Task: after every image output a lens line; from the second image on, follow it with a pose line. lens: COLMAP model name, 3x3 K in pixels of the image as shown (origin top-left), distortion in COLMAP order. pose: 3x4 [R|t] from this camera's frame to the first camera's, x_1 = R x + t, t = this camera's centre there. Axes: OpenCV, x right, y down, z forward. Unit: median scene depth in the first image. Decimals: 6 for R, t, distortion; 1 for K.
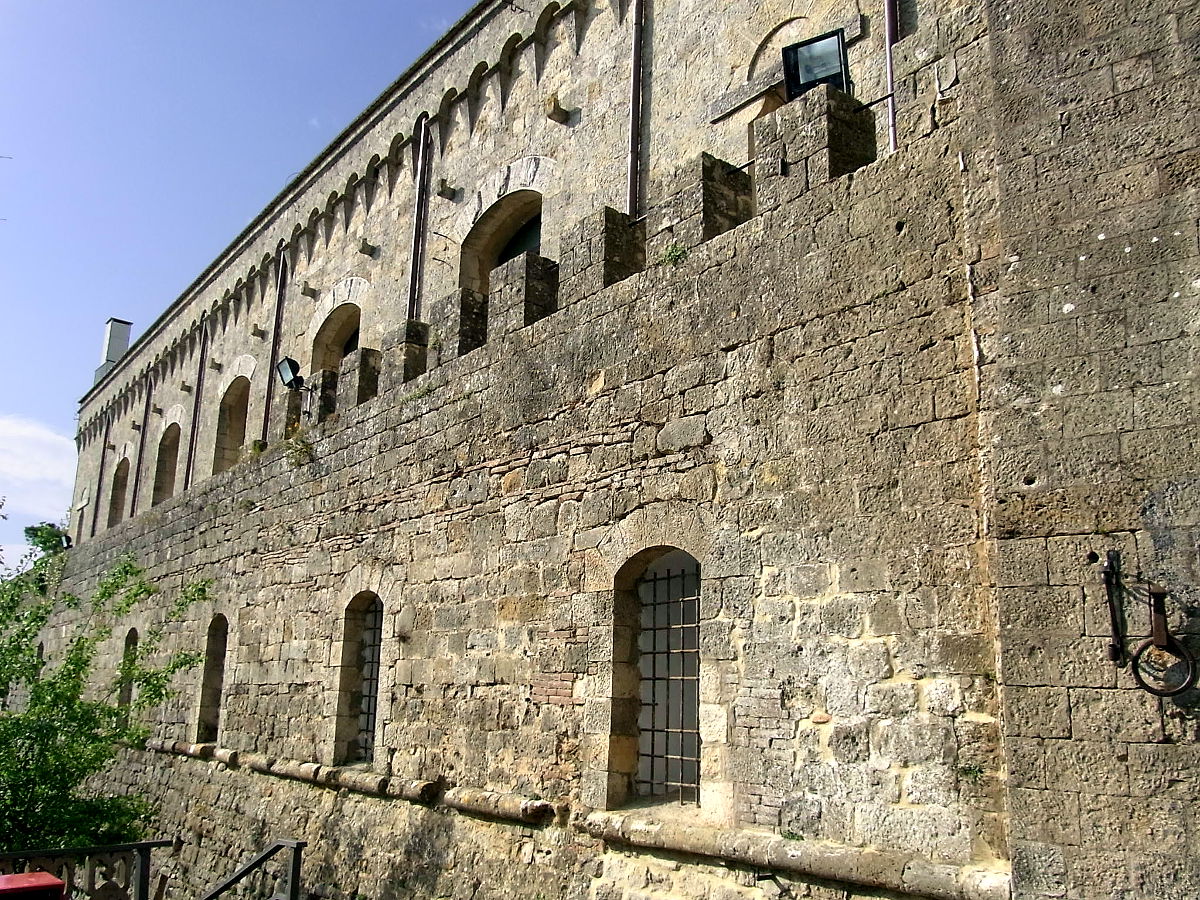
lens RADIAL K [[961.2, 0, 596.6], [0, 961.2, 459.9], [0, 0, 1]] dist [-0.028766, -0.016746]
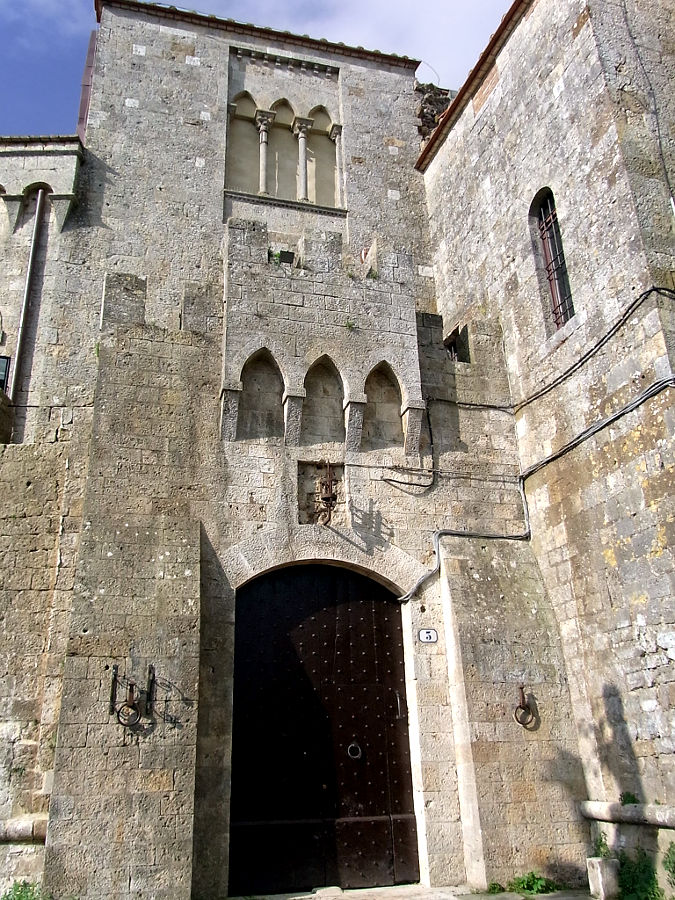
lens RADIAL K [[720.9, 0, 335.1], [0, 720.9, 448.7], [0, 0, 1]] dist [-0.028766, -0.016746]
pose [[0.544391, 0.274328, 0.792706, -0.621211], [-0.146101, 0.961576, -0.232434, -0.075962], [-0.826010, 0.010720, 0.563553, -0.409856]]
